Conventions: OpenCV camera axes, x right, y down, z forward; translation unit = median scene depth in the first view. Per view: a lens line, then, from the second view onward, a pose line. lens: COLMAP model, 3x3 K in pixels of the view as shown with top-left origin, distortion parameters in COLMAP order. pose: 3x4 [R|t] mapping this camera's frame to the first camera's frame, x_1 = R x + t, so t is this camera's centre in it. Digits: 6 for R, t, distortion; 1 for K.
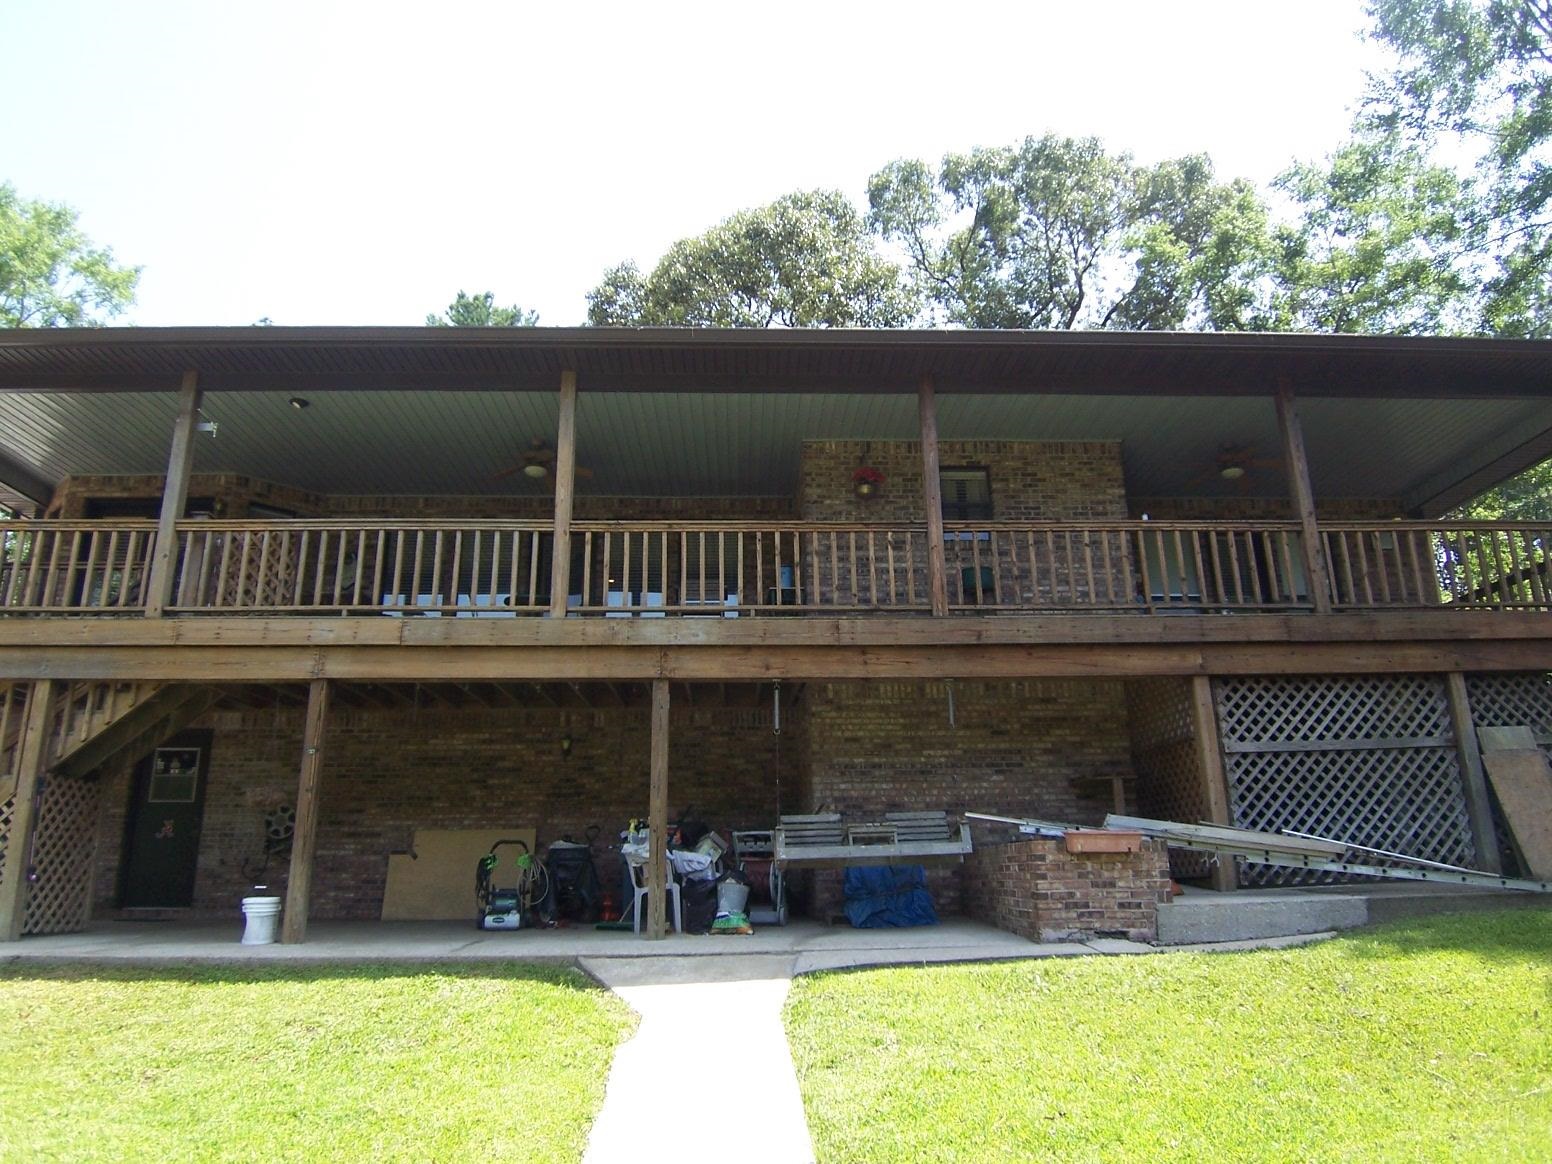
lens RADIAL K [[1037.8, 0, 776.6], [0, 1037.8, 589.1], [0, 0, 1]] dist [-0.013333, -0.043935]
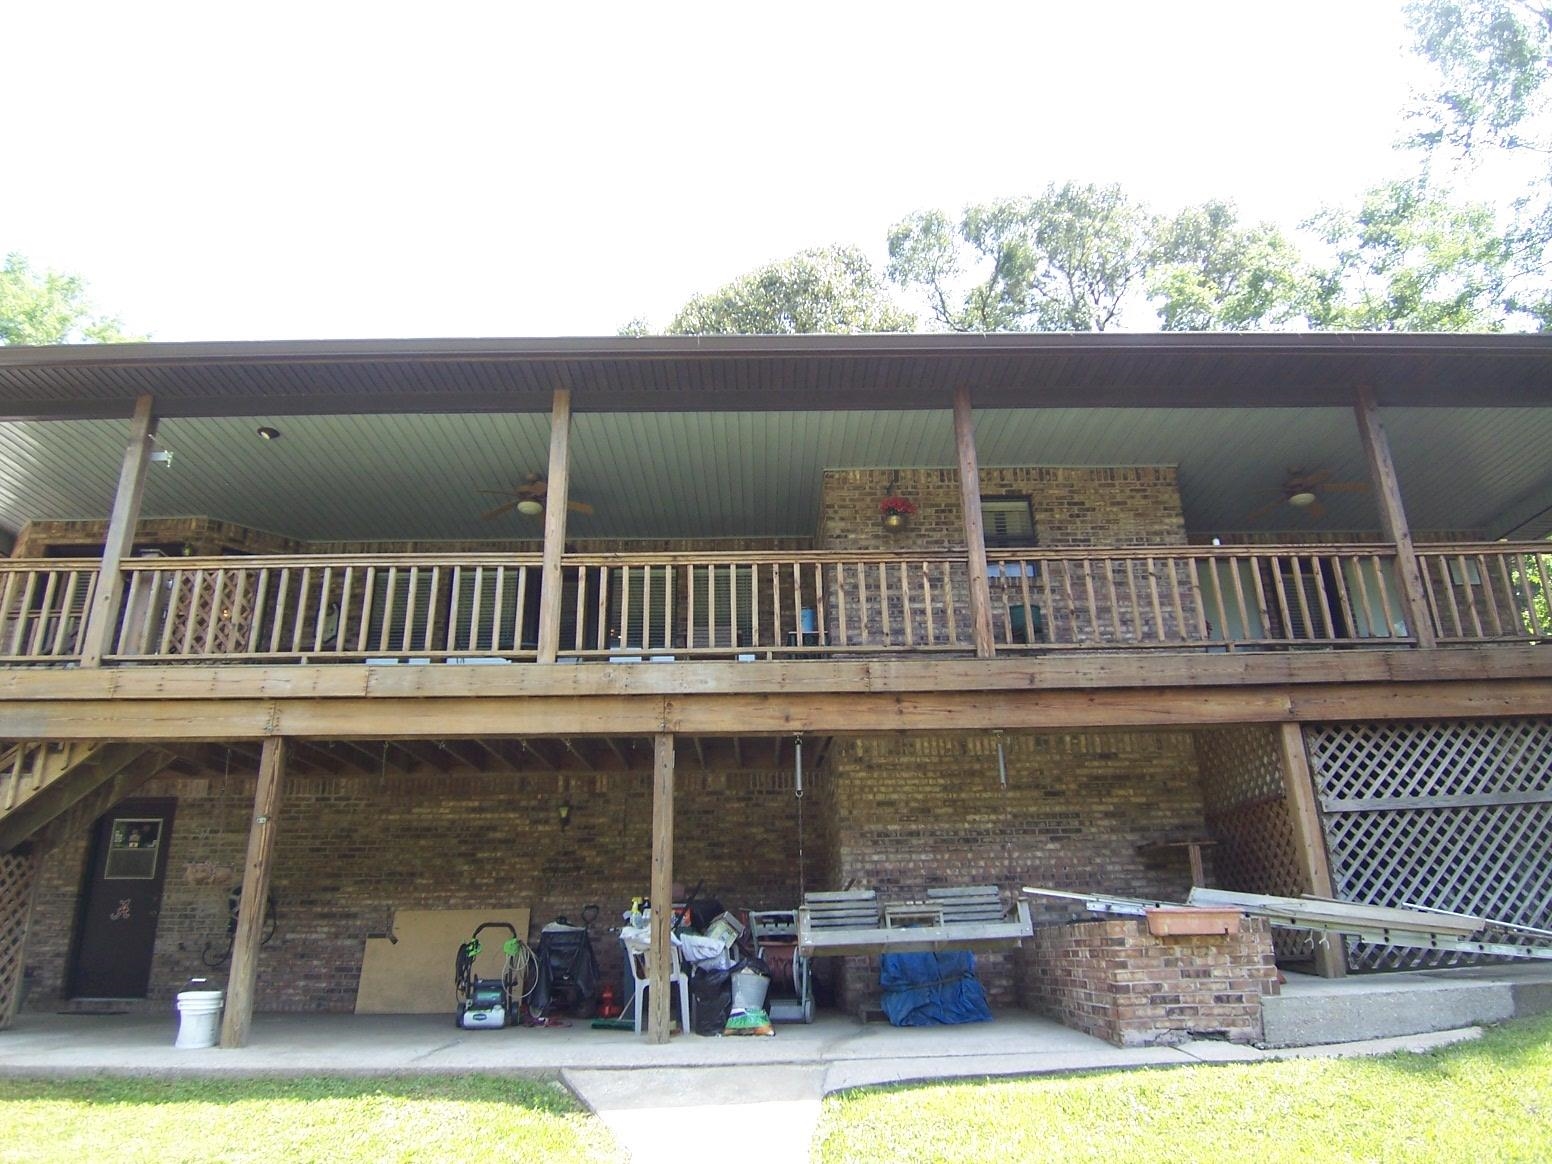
lens RADIAL K [[1037.8, 0, 774.6], [0, 1037.8, 583.6], [0, 0, 1]] dist [-0.013333, -0.043935]
pose [[0.999691, -0.013373, -0.020966, 0.000169], [0.011843, 0.997370, -0.071501, 0.024173], [0.021867, 0.071231, 0.997220, 0.124301]]
